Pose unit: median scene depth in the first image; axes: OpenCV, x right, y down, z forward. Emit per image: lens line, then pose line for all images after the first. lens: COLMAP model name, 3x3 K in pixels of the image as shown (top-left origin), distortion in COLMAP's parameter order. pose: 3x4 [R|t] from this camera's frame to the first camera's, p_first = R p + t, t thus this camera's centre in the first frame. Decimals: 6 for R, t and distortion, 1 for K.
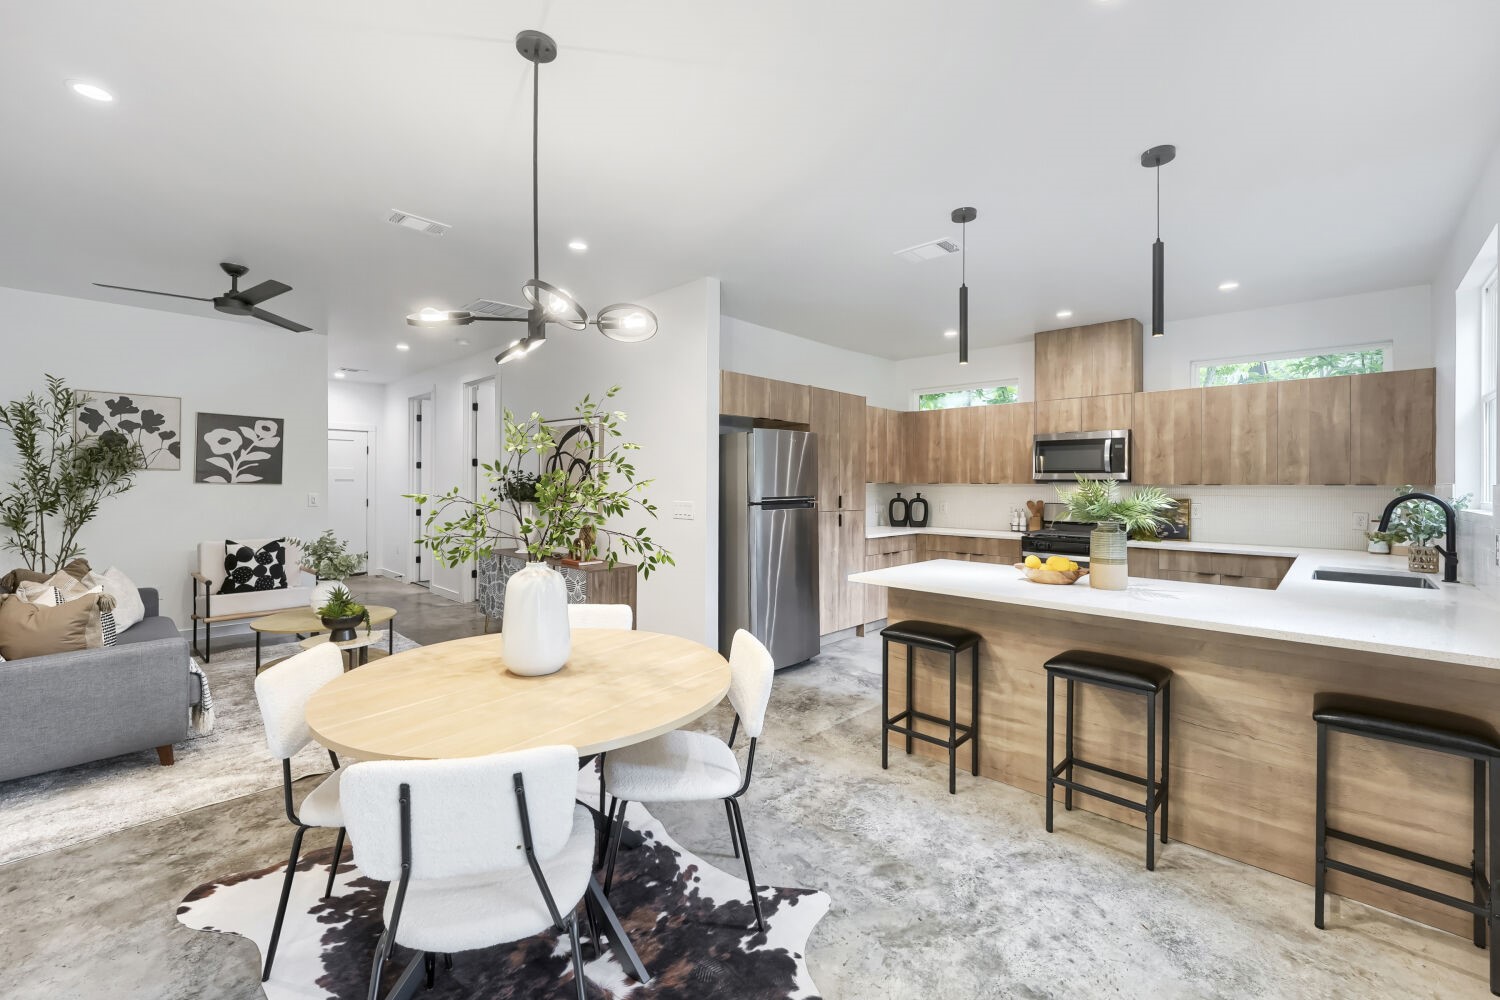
lens RADIAL K [[622.1, 0, 745.9], [0, 622.1, 478.1], [0, 0, 1]] dist [-0.022657, -0.000338]
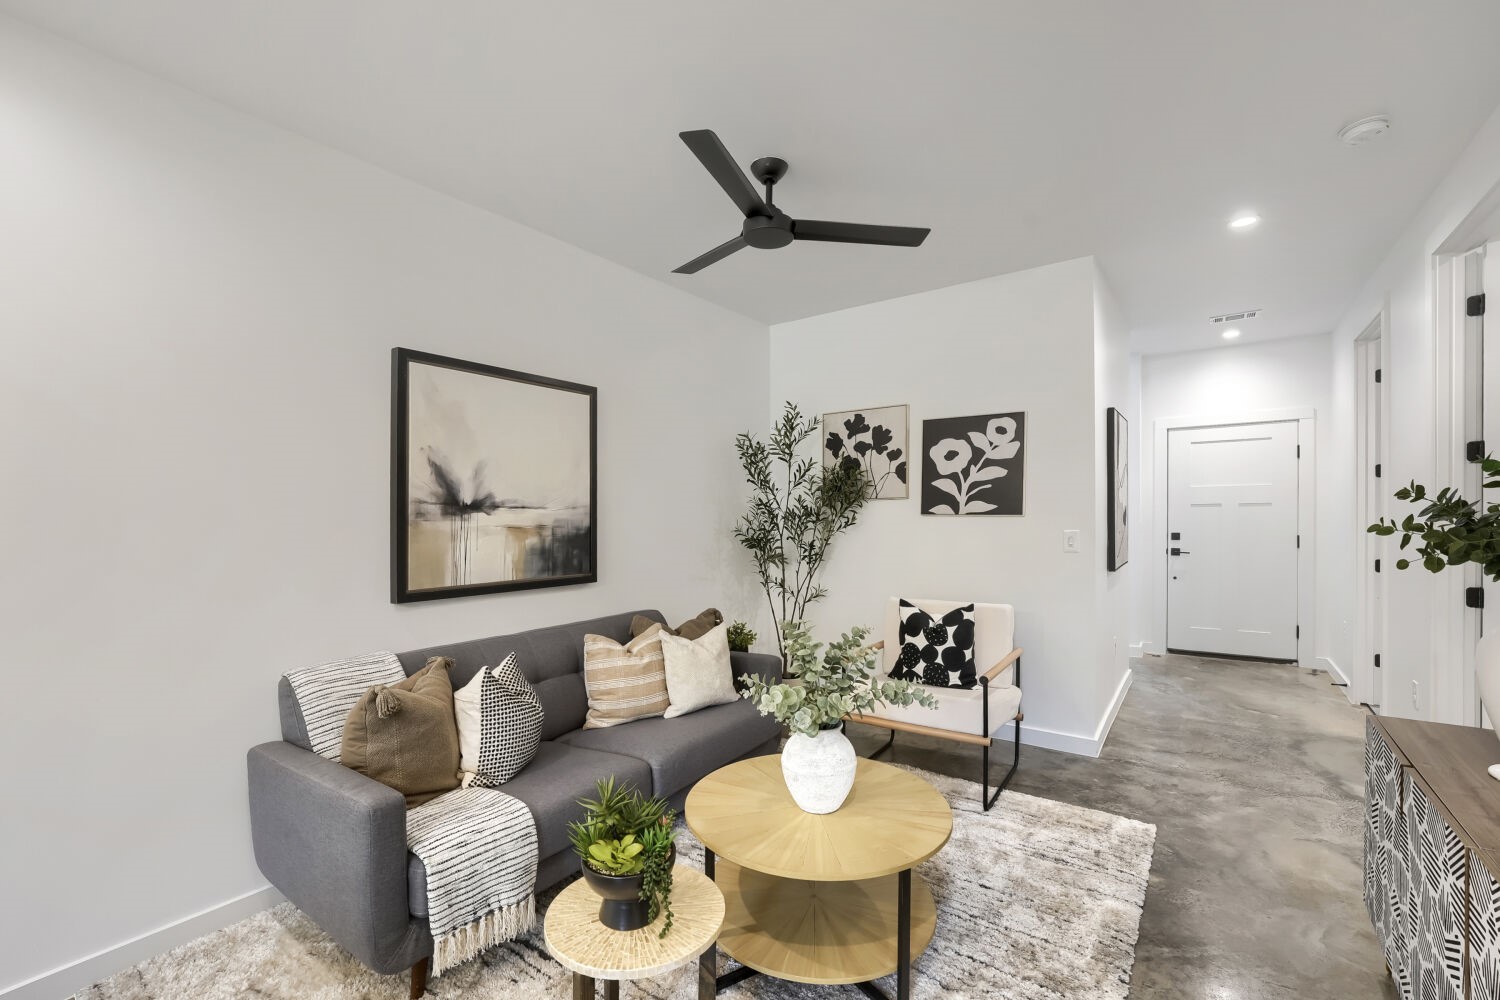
lens RADIAL K [[622.1, 0, 733.8], [0, 622.1, 521.7], [0, 0, 1]] dist [-0.022657, -0.000338]
pose [[0.116015, 0.005813, -0.993231, -0.175678], [0.023219, 0.999694, 0.008563, 0.004648], [0.992976, -0.024055, 0.115844, 0.704206]]
